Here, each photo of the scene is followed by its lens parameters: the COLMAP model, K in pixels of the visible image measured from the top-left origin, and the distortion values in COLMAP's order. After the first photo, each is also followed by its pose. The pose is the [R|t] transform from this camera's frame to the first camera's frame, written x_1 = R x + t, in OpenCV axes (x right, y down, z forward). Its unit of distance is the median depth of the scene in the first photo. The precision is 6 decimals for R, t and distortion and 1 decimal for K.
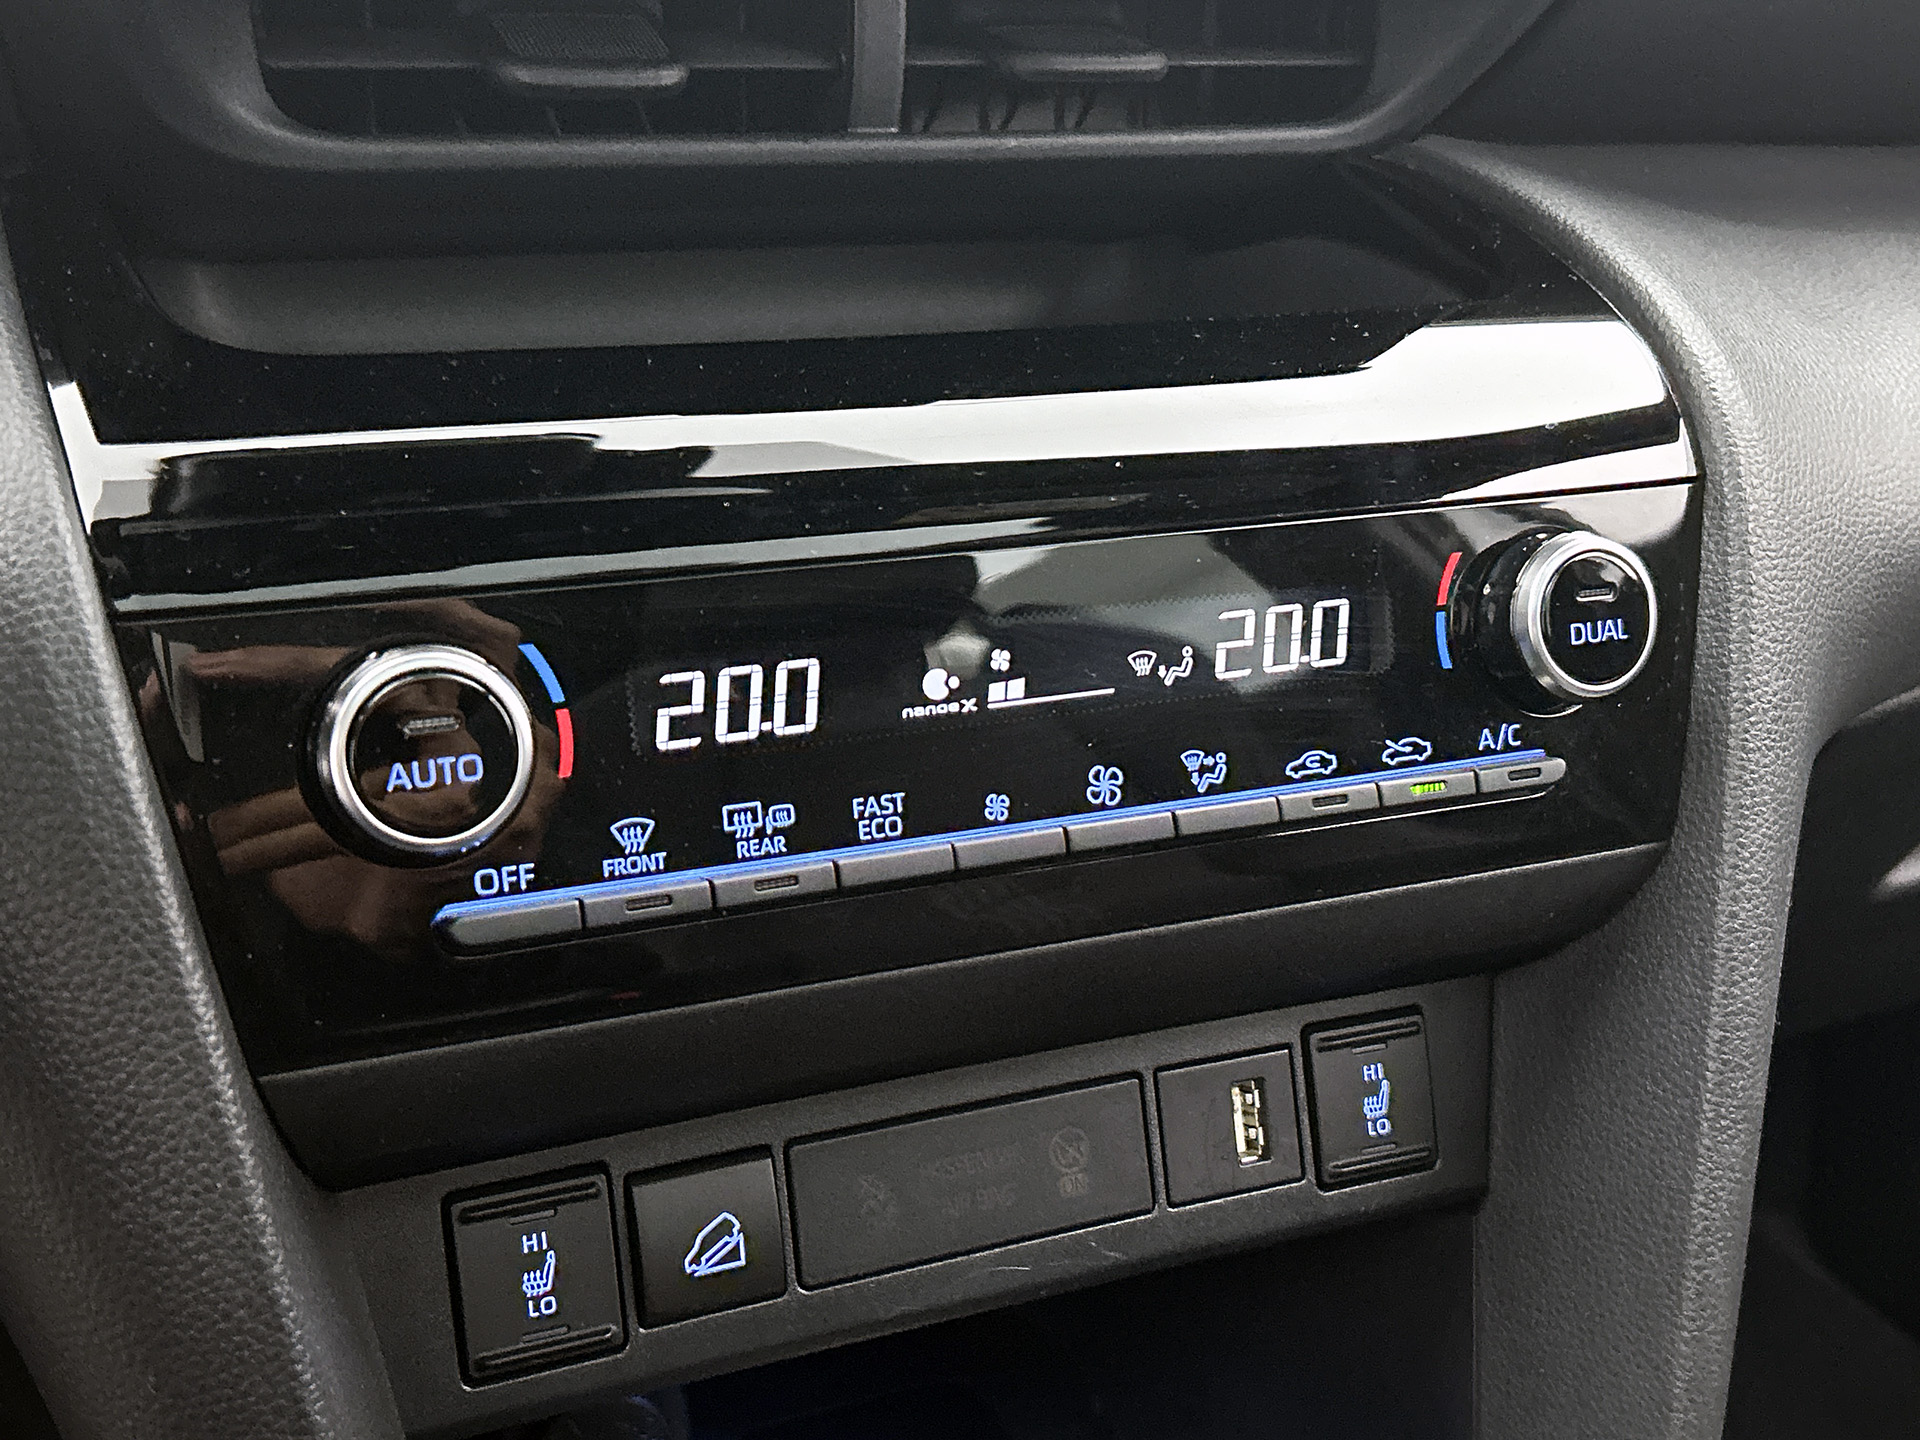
lens RADIAL K [[2299.8, 0, 972.3], [0, 2299.8, 723.1], [0, 0, 1]] dist [0.104672, 0.000000]
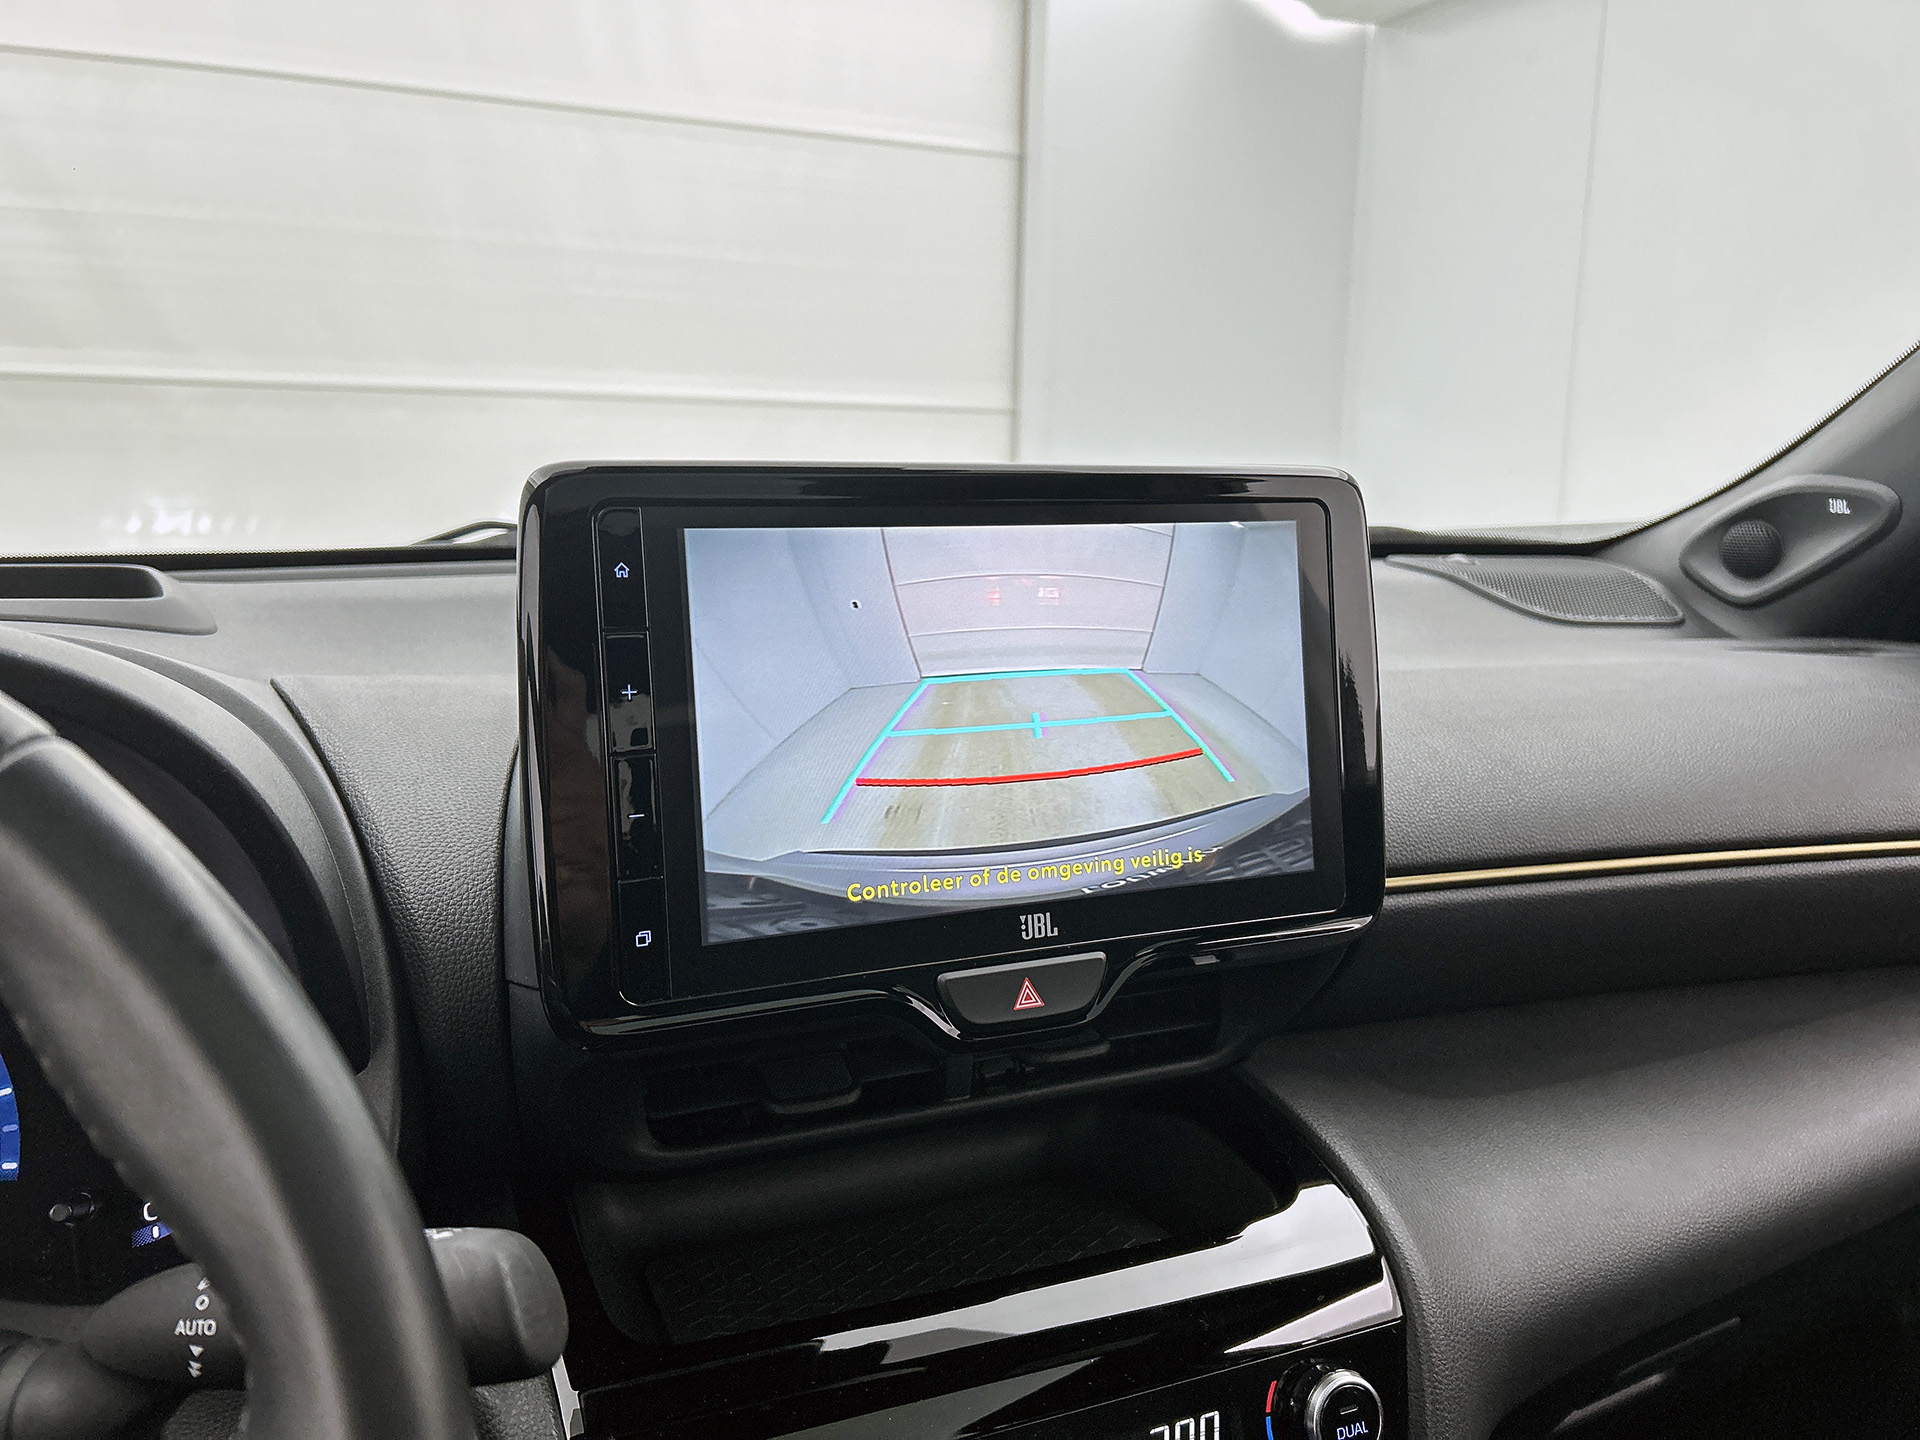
lens RADIAL K [[1468.0, 0, 965.6], [0, 1468.0, 710.2], [0, 0, 1]] dist [0.062593, -0.079185]
pose [[0.999256, -0.028455, -0.026038, 0.005840], [0.022561, 0.978752, -0.203803, -0.369618], [0.031284, 0.203064, 0.978666, -0.298941]]
